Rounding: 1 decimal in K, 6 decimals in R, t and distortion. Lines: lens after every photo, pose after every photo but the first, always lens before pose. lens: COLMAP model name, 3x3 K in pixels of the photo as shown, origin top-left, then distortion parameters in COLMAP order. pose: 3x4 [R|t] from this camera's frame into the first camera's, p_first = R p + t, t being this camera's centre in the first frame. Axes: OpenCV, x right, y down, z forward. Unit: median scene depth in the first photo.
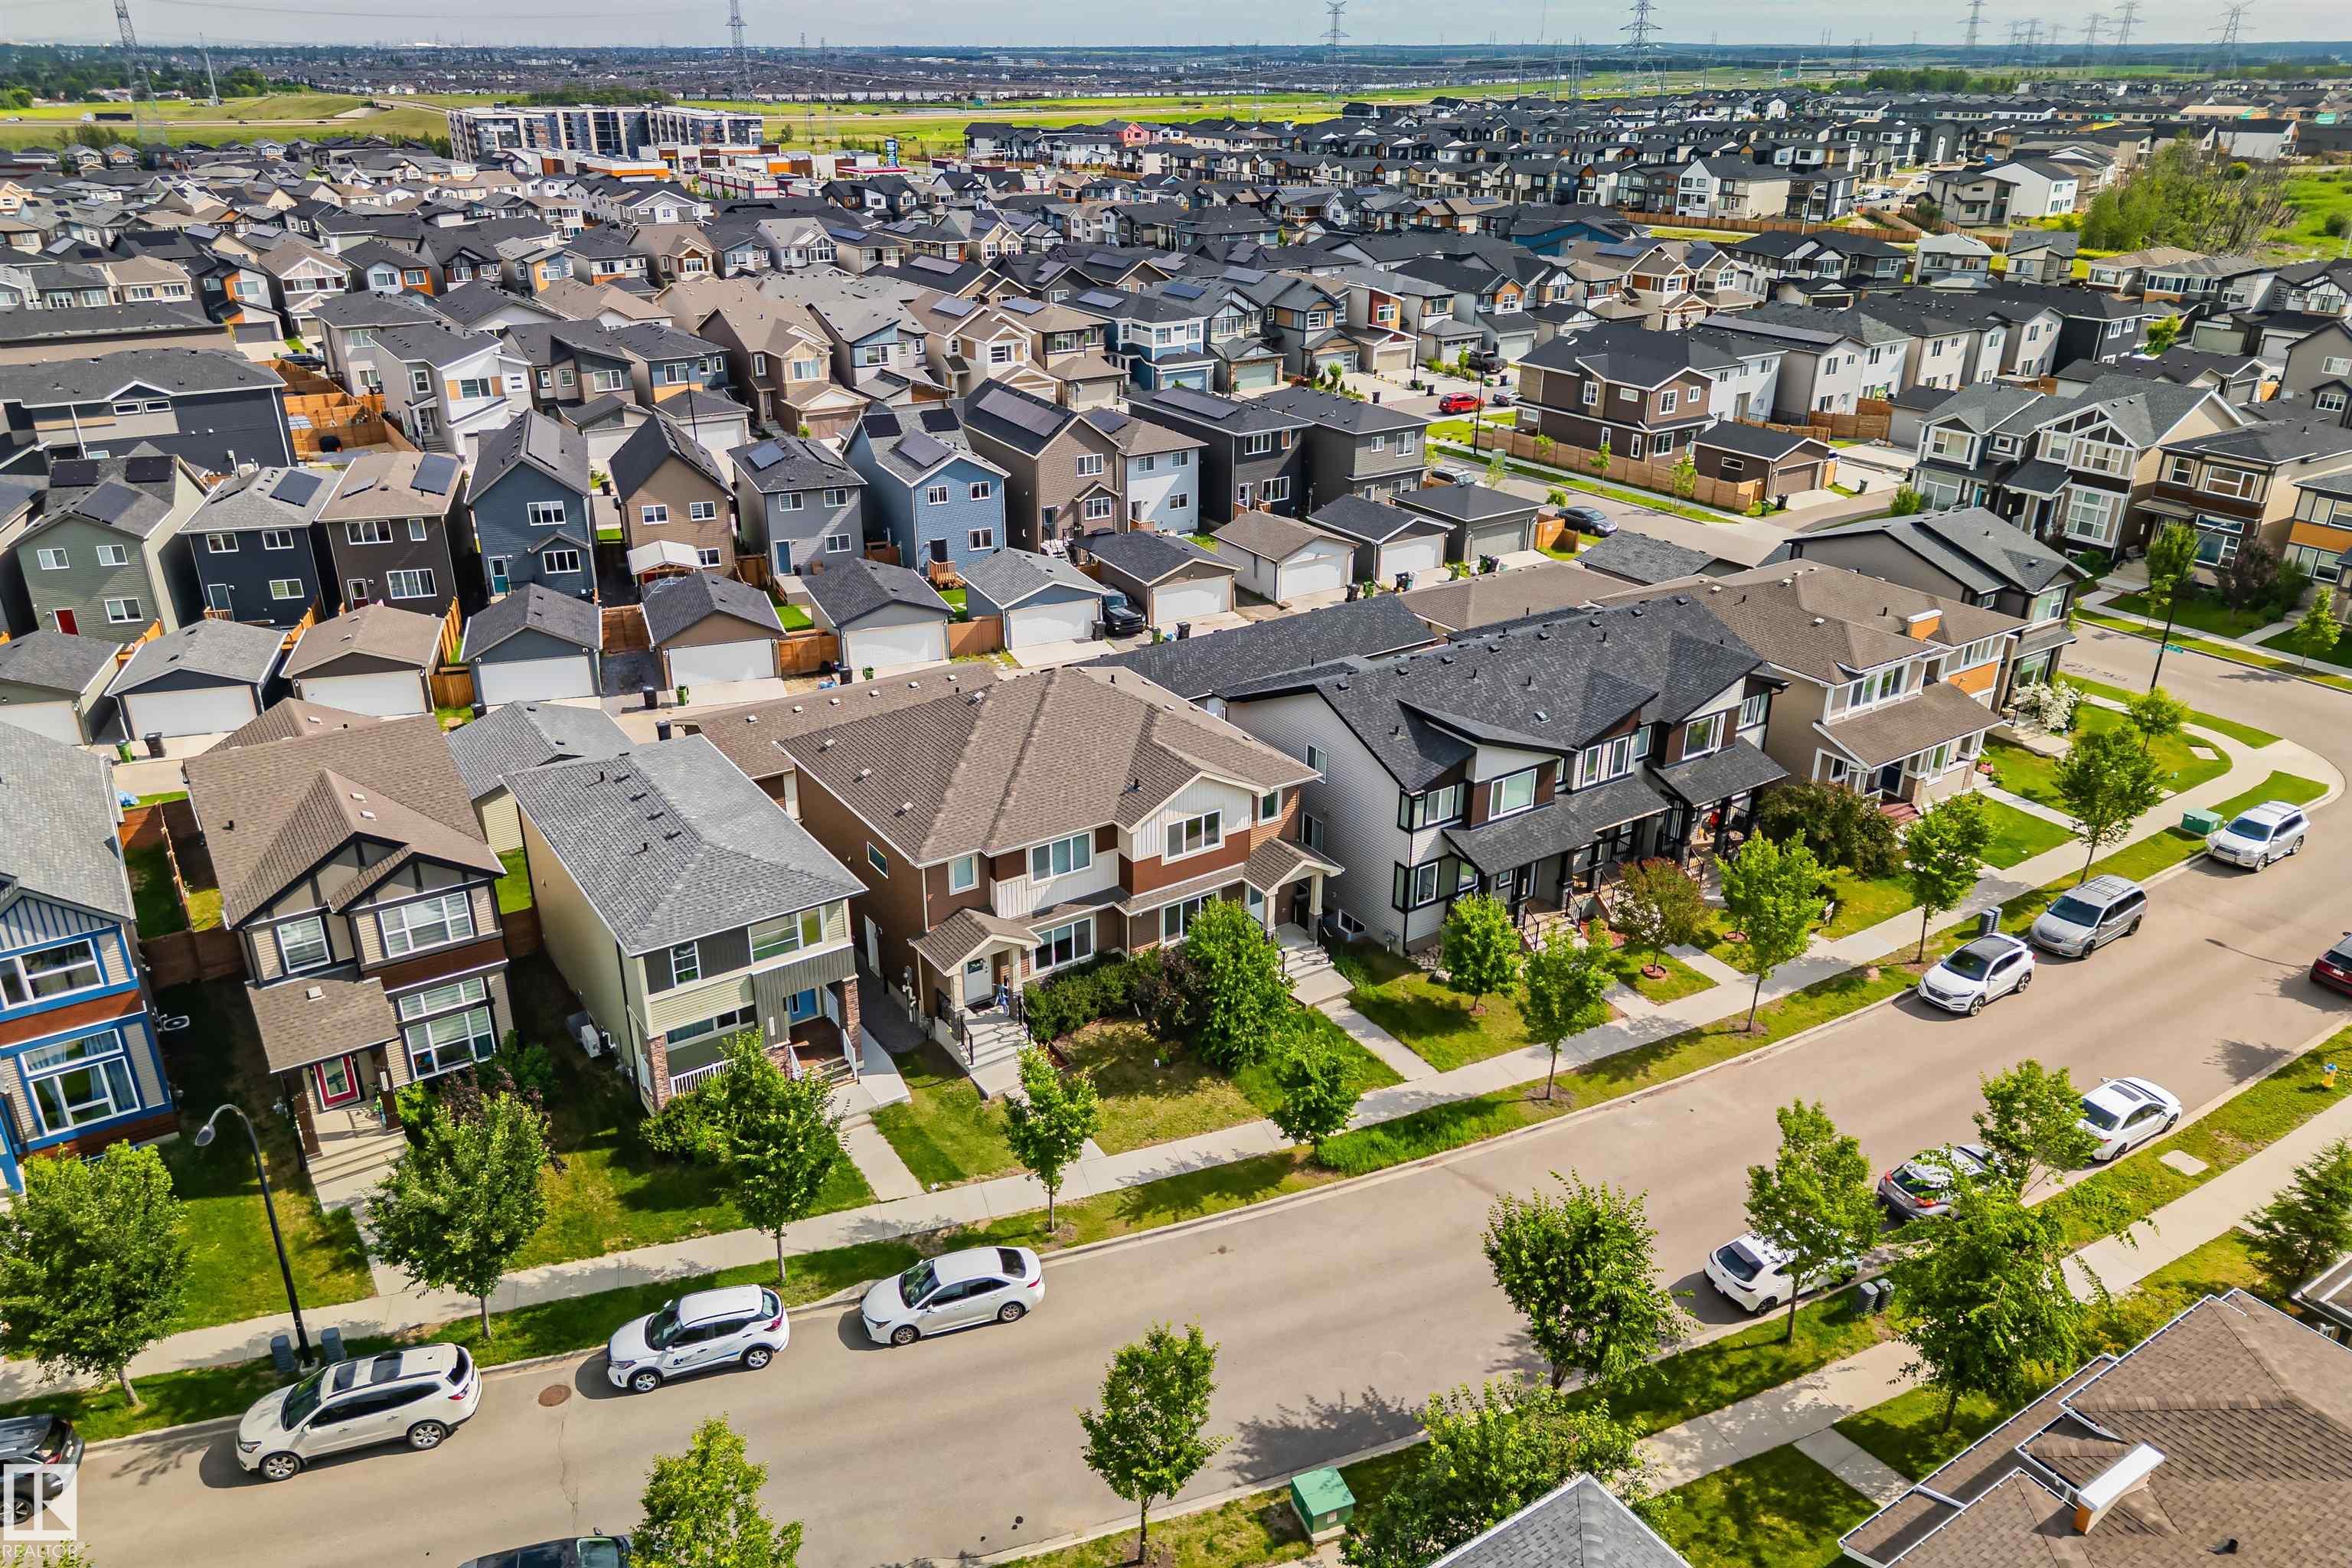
lens RADIAL K [[1633.7, 0, 1176.0], [0, 1633.7, 784.0], [0, 0, 1]] dist [0.080733, -0.081450]
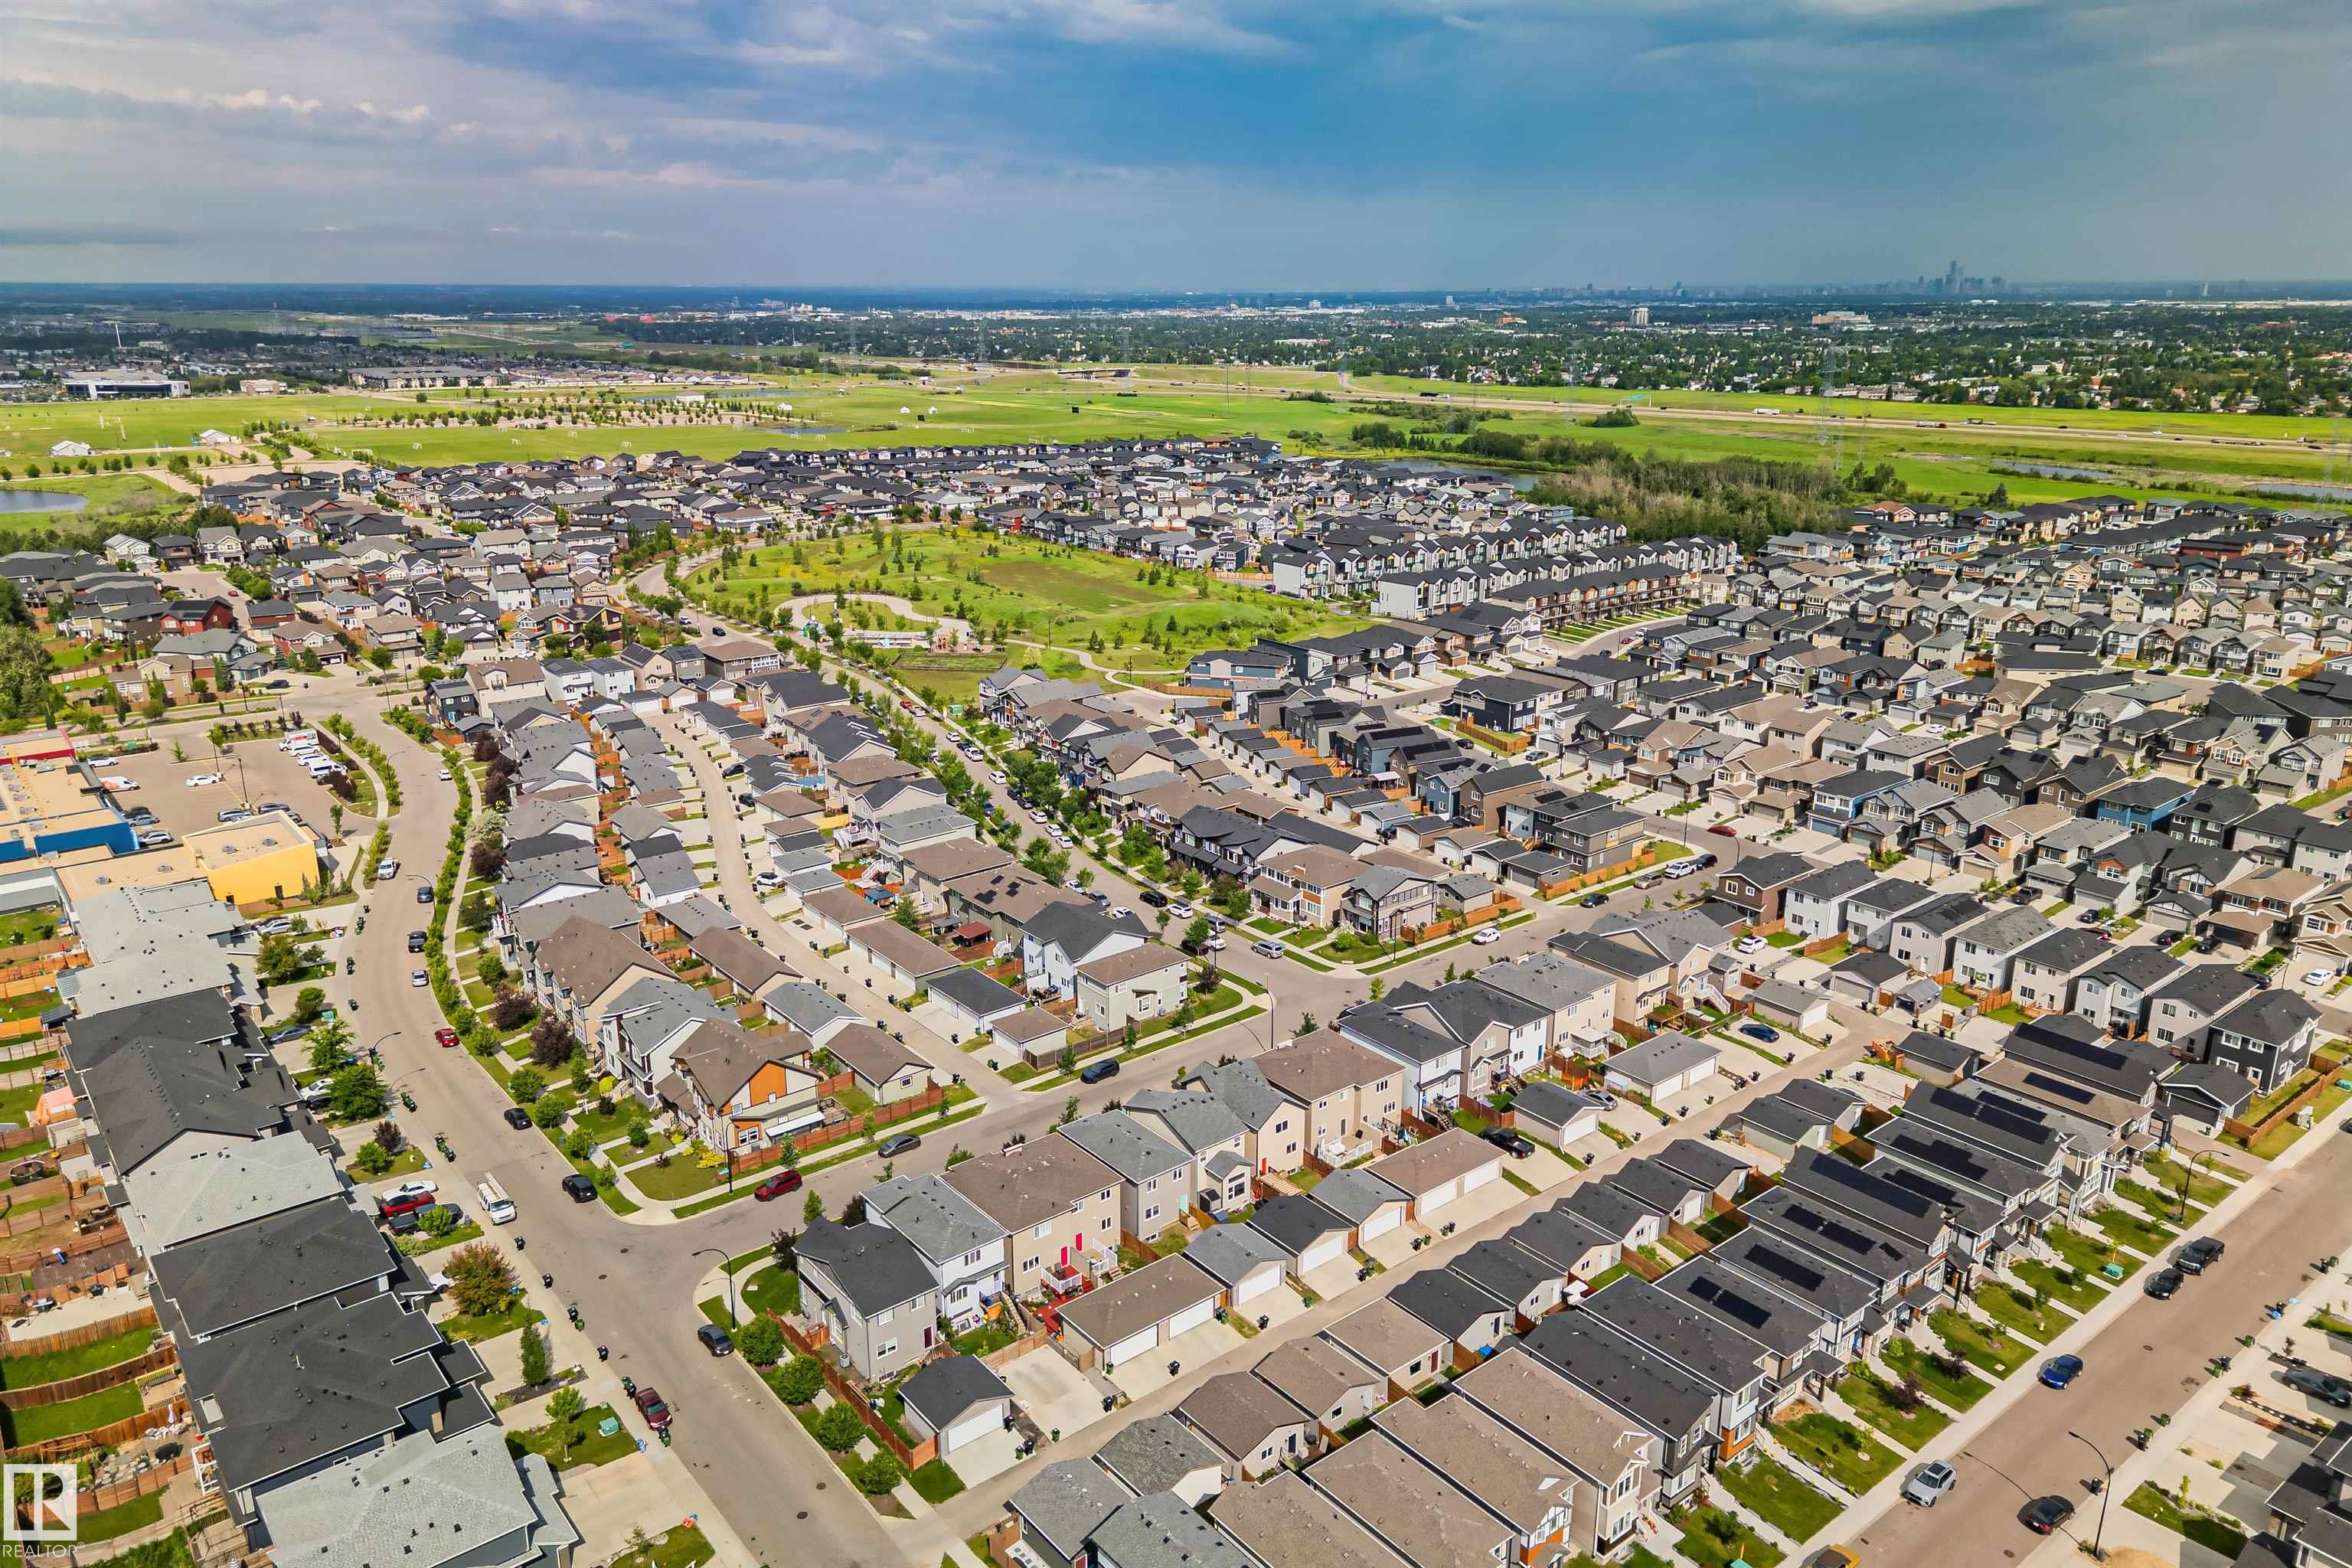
lens RADIAL K [[1633.7, 0, 1176.0], [0, 1633.7, 784.0], [0, 0, 1]] dist [0.080733, -0.081450]
pose [[0.091108, 0.283225, -0.954716, 2.297139], [-0.402638, 0.887324, 0.224809, -0.579732], [0.910814, 0.363923, 0.194880, 0.034765]]
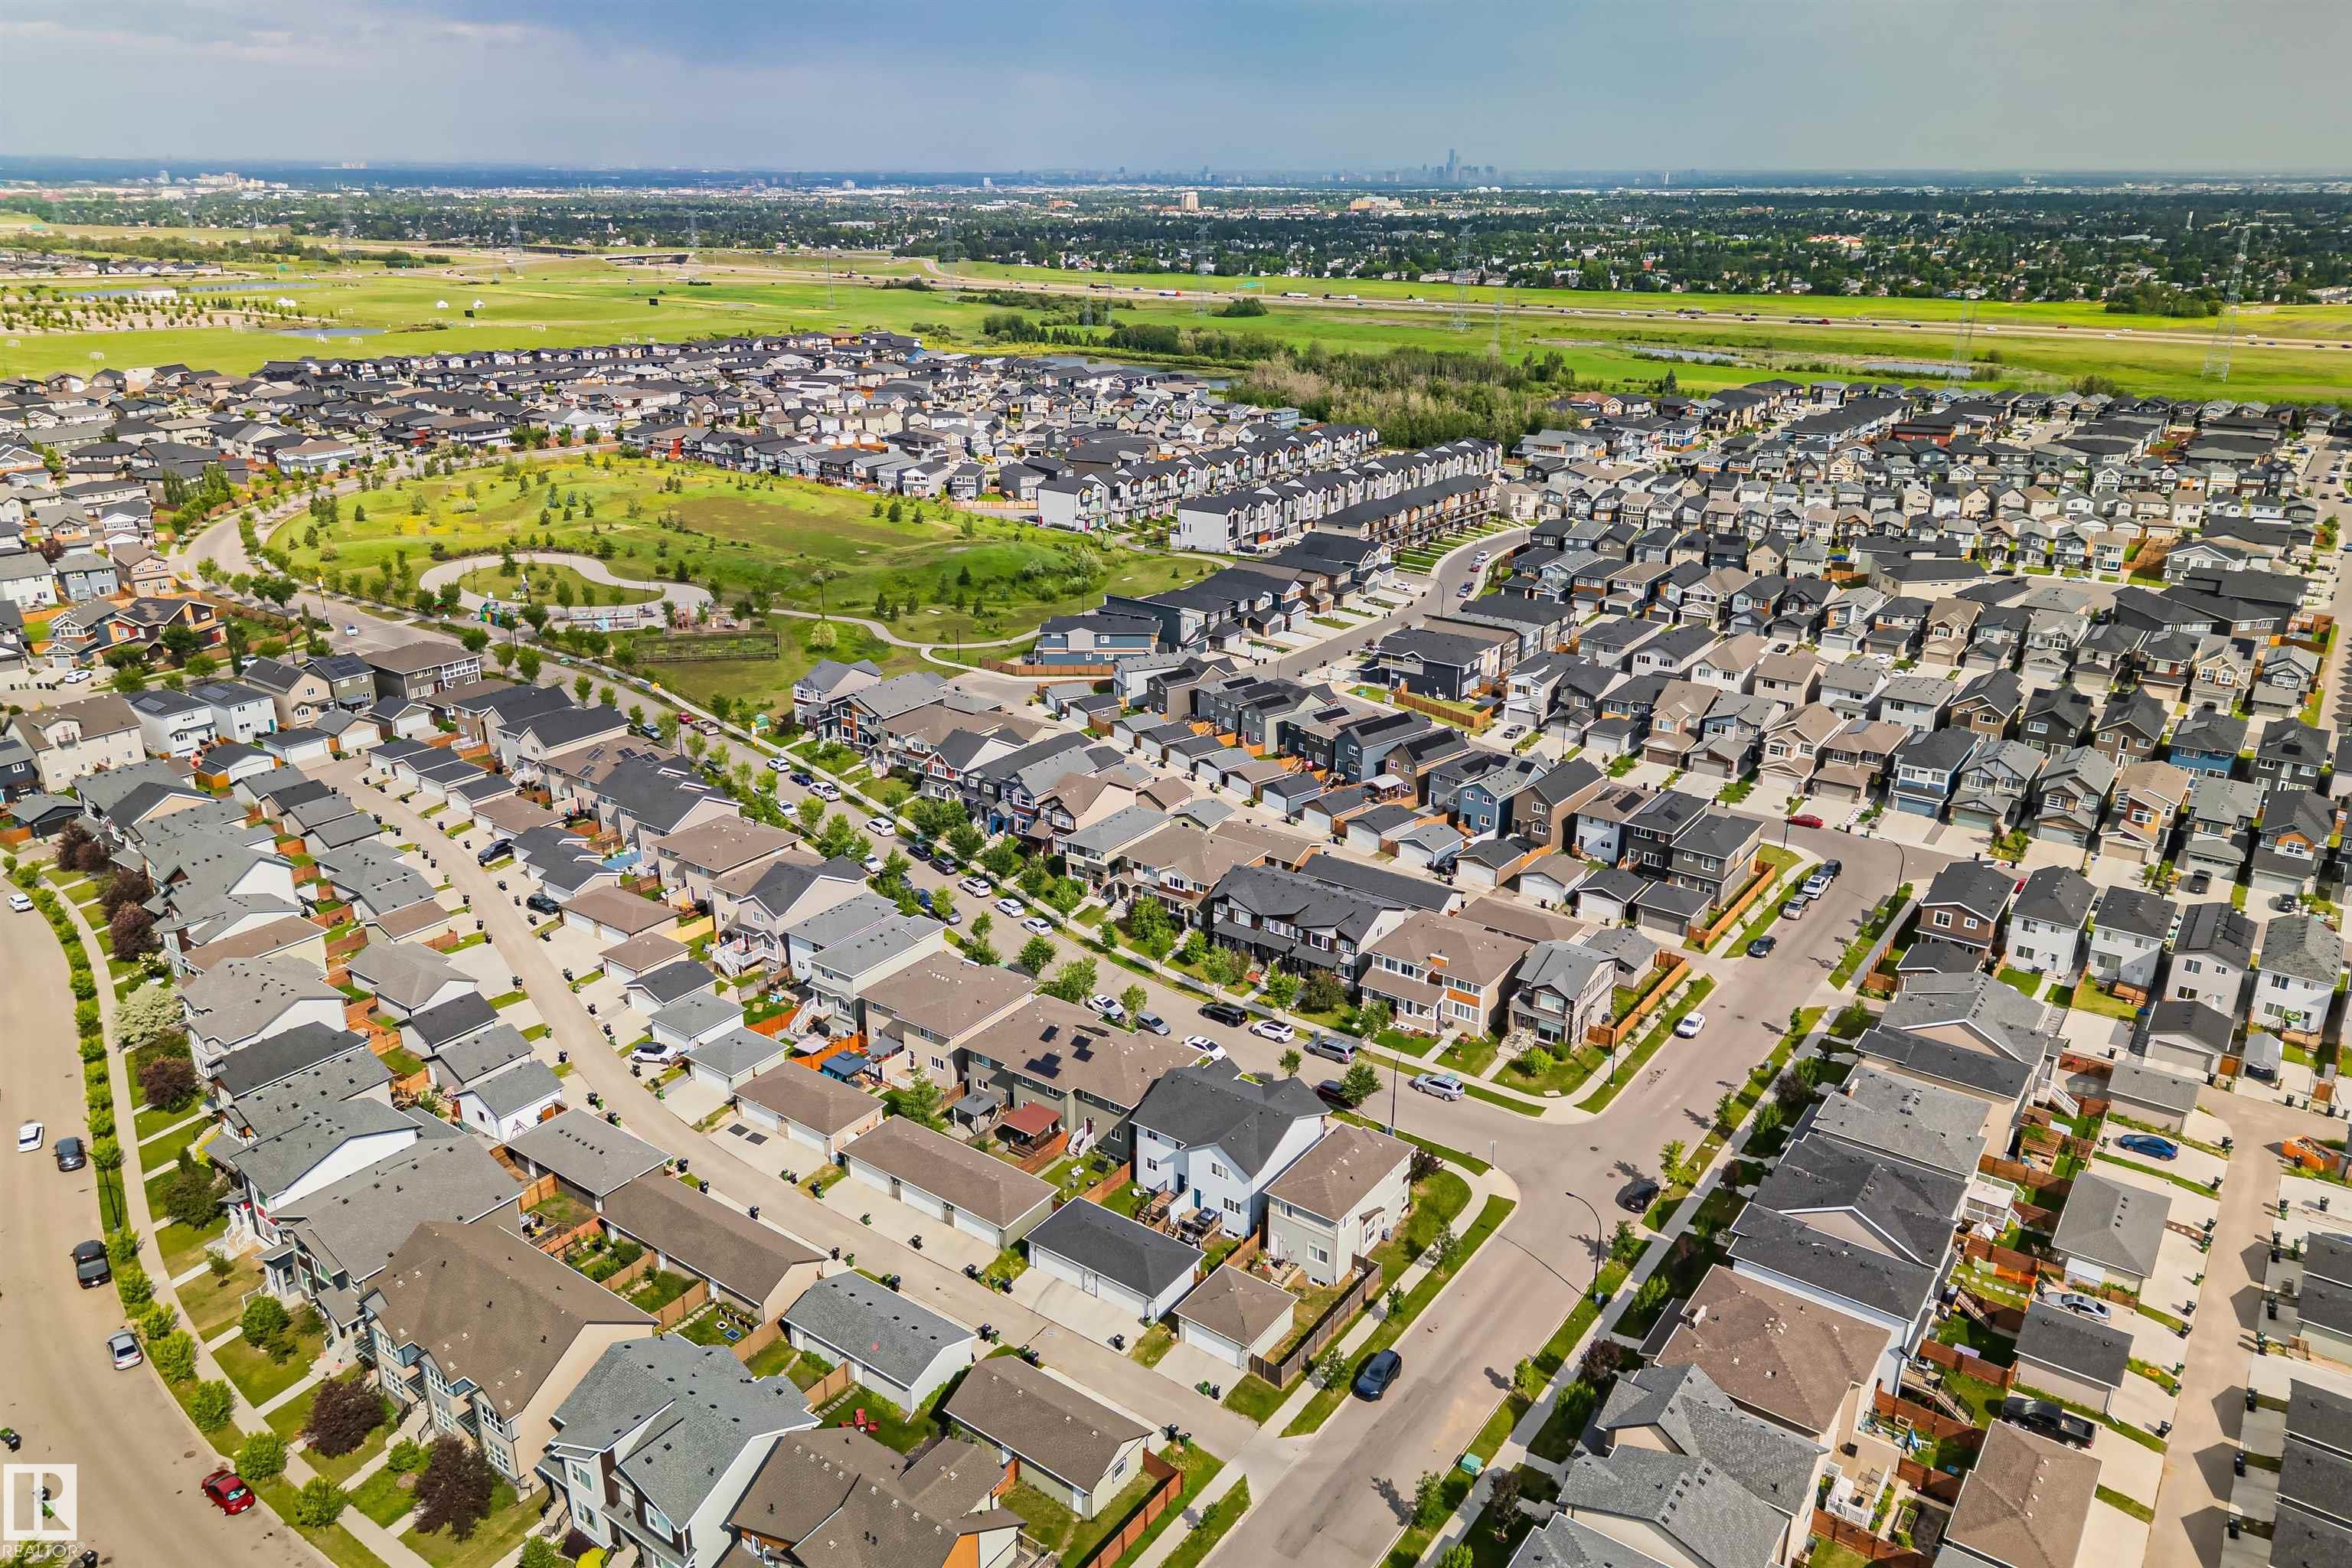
lens RADIAL K [[1633.7, 0, 1176.0], [0, 1633.7, 784.0], [0, 0, 1]] dist [0.080733, -0.081450]
pose [[0.353407, 0.323467, -0.877766, 1.527403], [-0.381120, 0.906698, 0.180682, -0.402344], [0.854313, 0.270680, 0.443713, -0.314878]]
